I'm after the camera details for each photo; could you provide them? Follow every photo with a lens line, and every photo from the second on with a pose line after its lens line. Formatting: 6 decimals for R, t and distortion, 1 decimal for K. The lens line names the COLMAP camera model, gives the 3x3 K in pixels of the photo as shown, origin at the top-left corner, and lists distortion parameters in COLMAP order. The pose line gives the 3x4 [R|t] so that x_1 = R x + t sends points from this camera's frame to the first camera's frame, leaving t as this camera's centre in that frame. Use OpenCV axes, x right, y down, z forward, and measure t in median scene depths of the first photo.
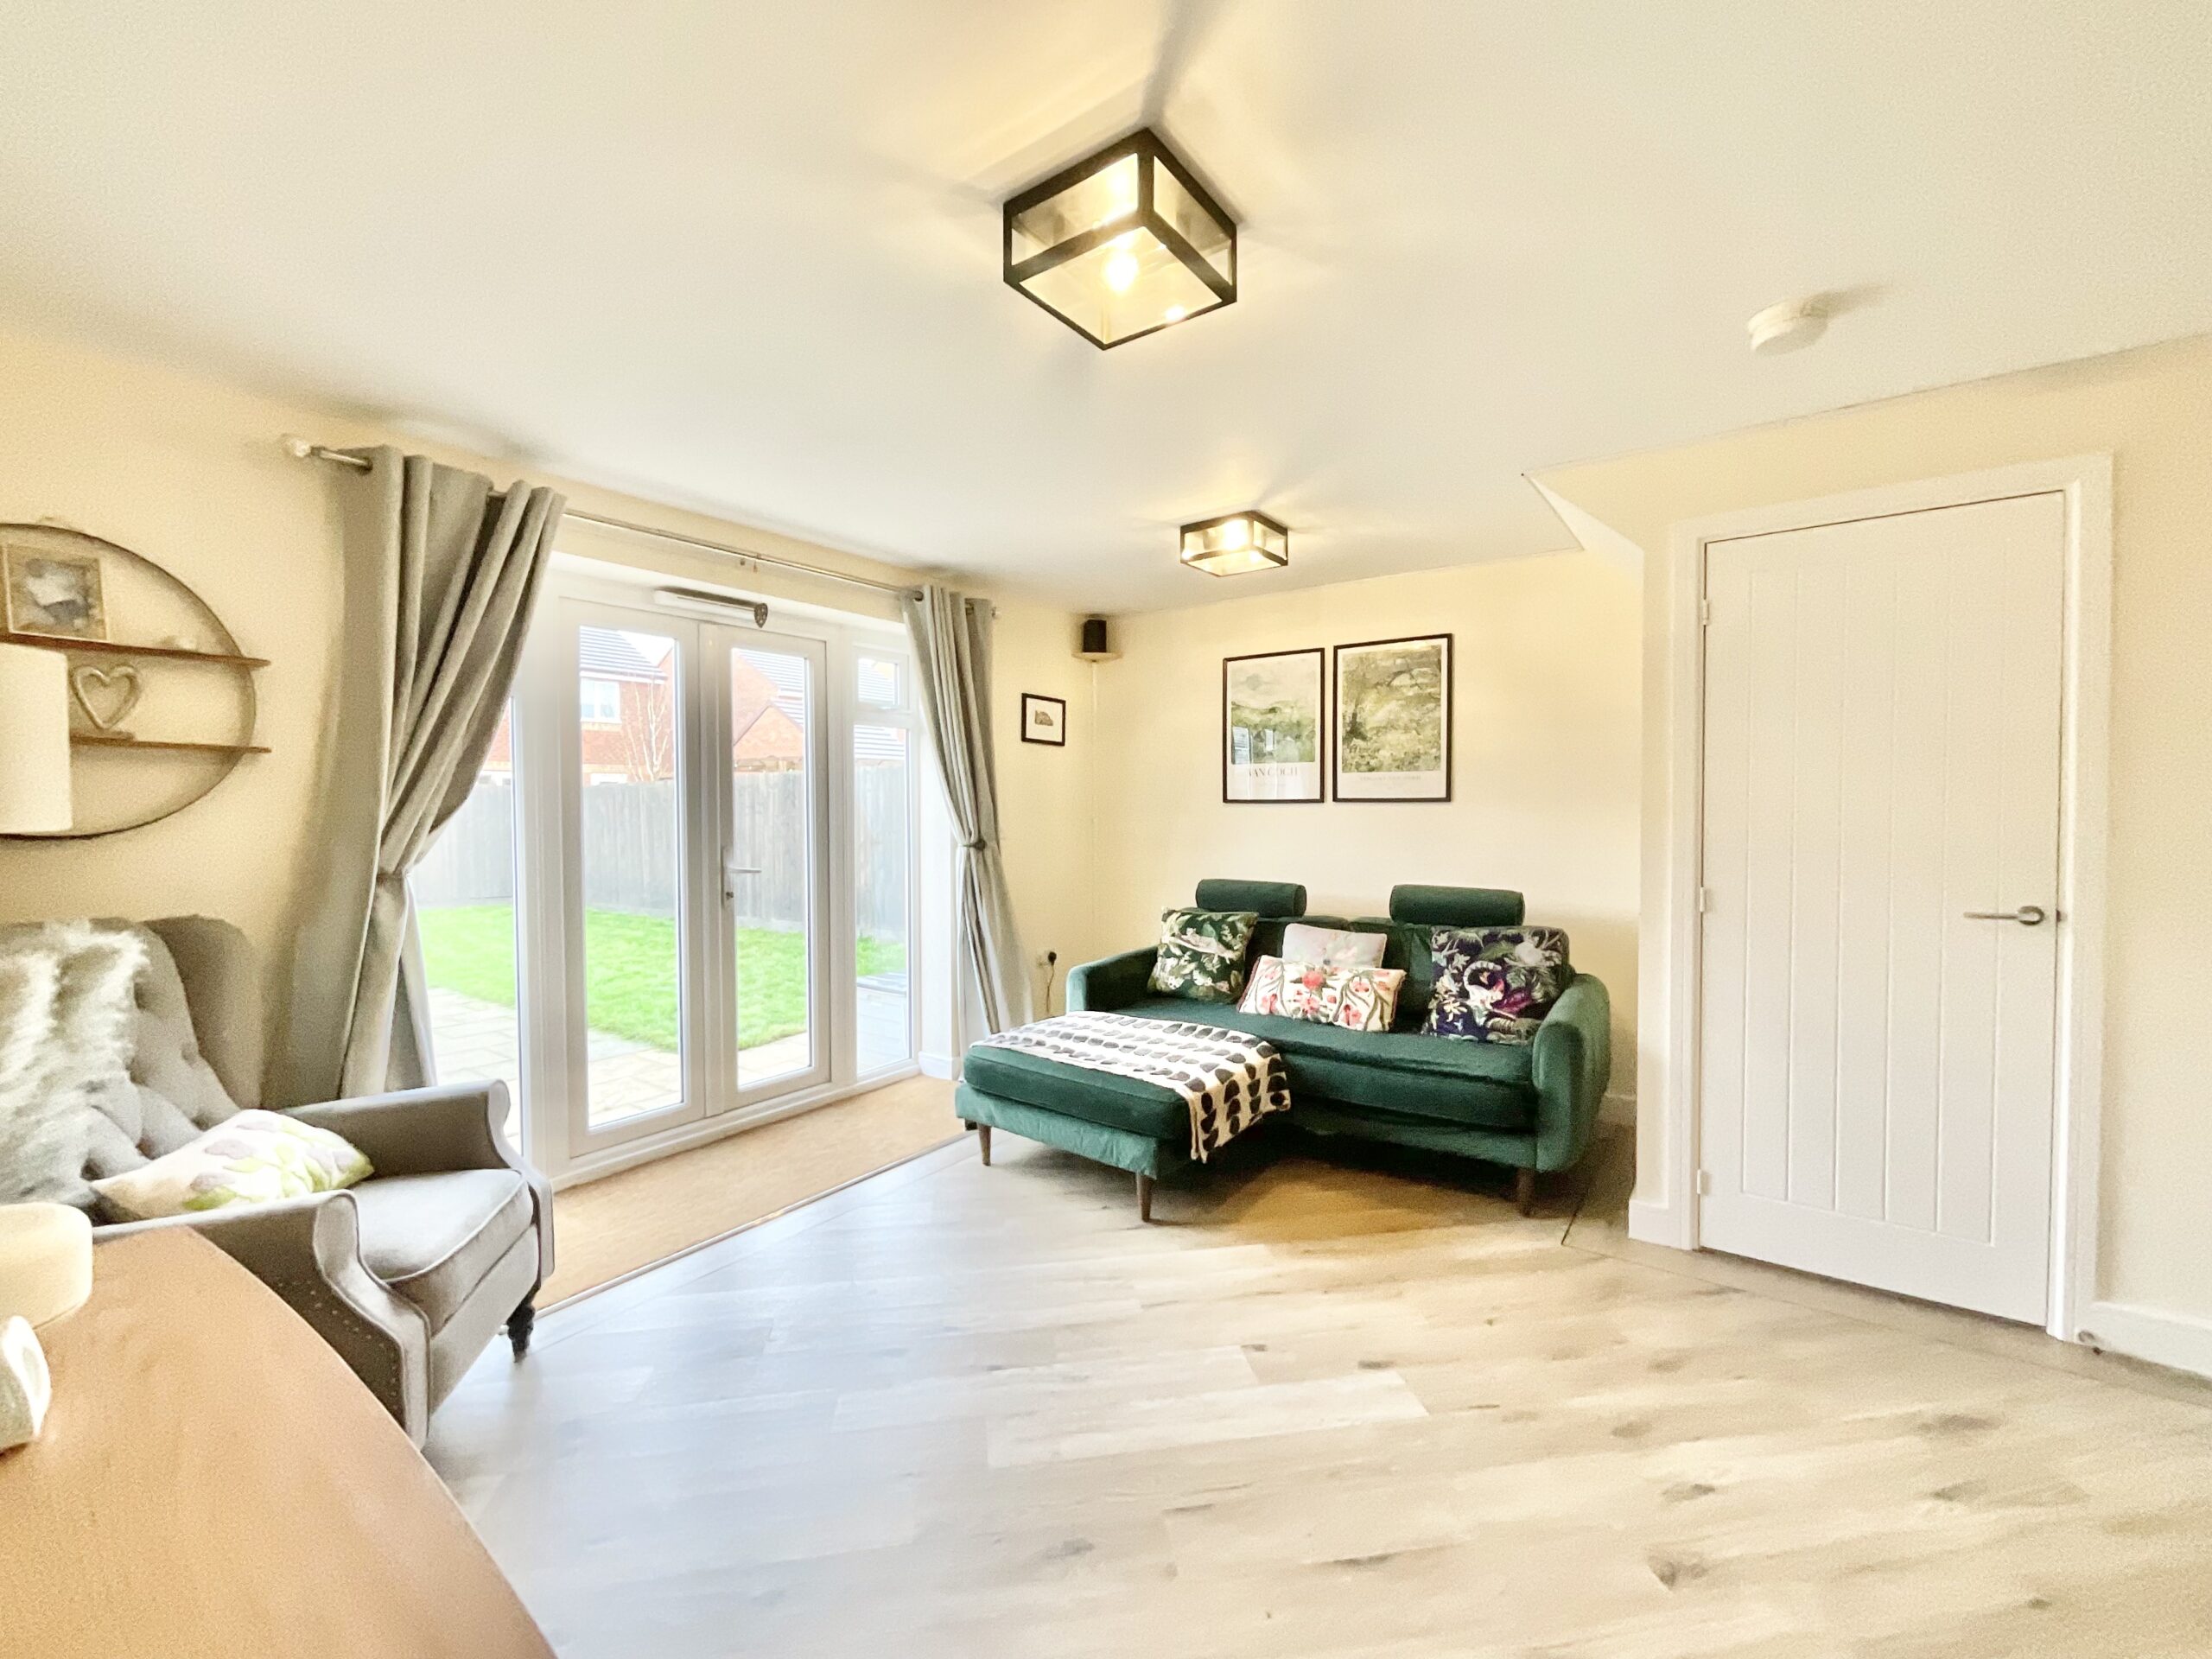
lens RADIAL K [[903.8, 0, 1098.7], [0, 903.8, 830.8], [0, 0, 1]] dist [0.004259, -0.001340]
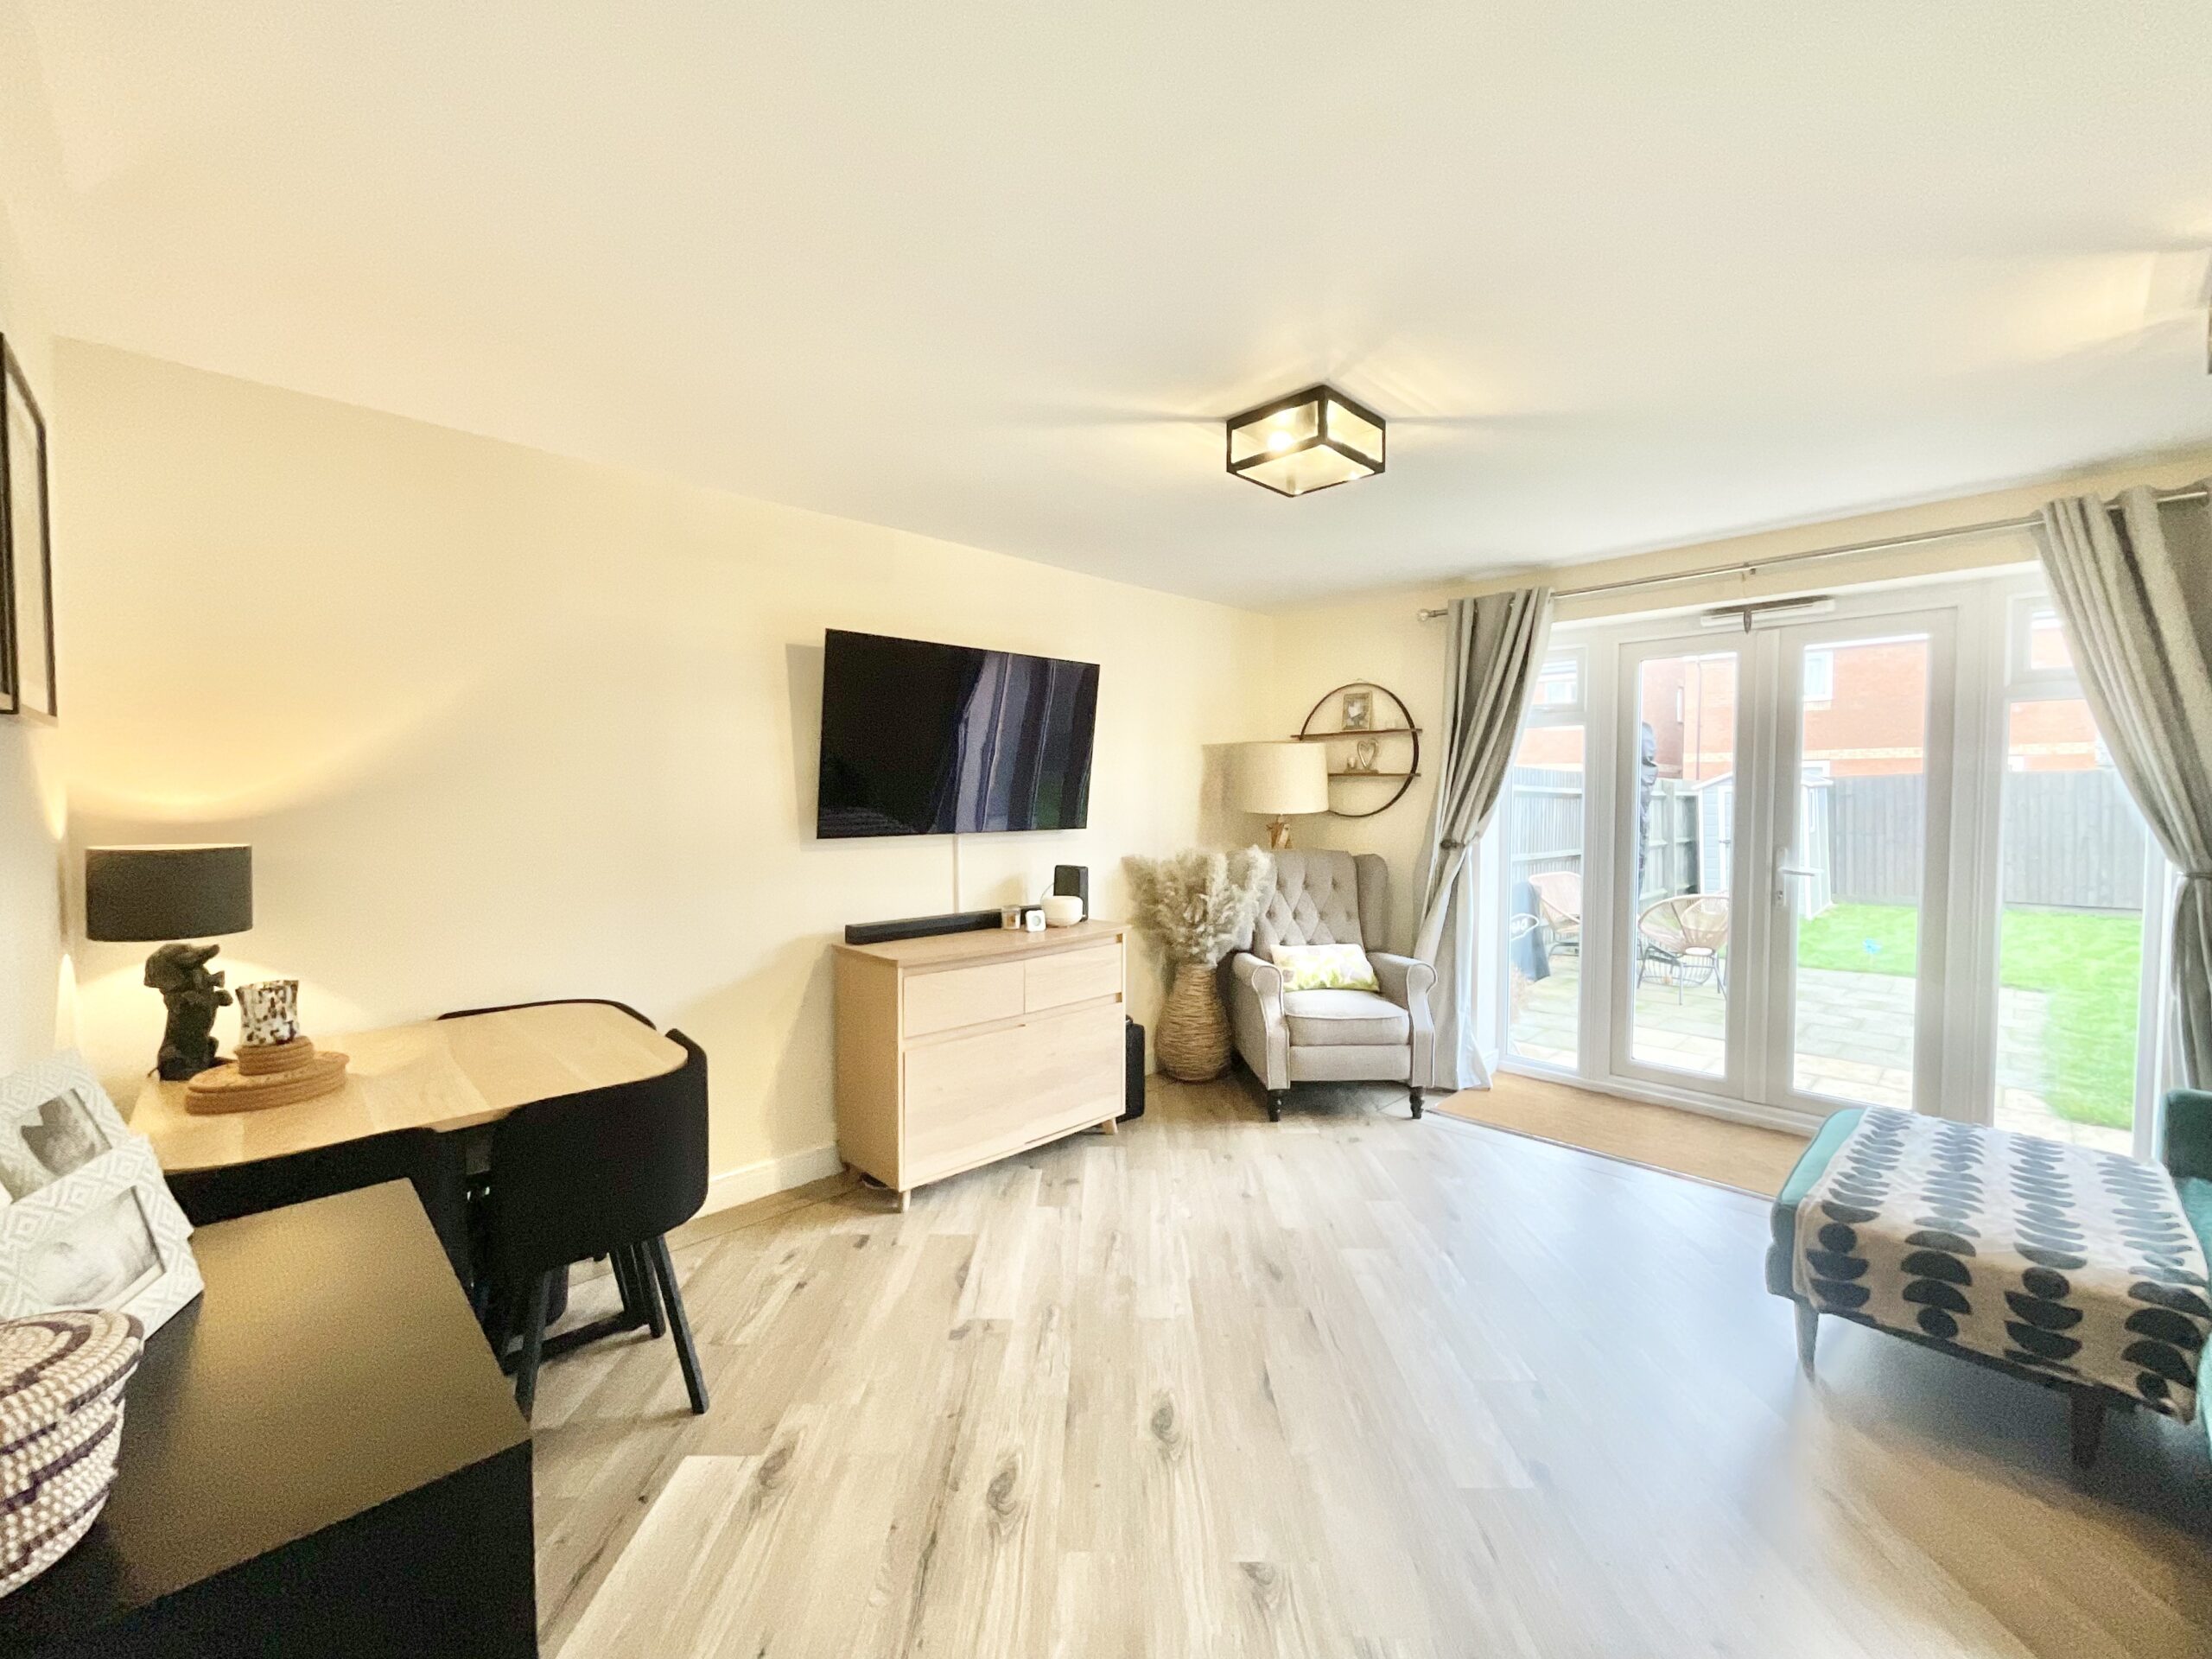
lens RADIAL K [[903.8, 0, 1097.1], [0, 903.8, 828.3], [0, 0, 1]] dist [0.004259, -0.001340]
pose [[-0.173986, 0.043412, -0.983791, 0.832063], [-0.023717, 0.998553, 0.048258, -0.038034], [0.984462, 0.031729, -0.172705, 0.493276]]
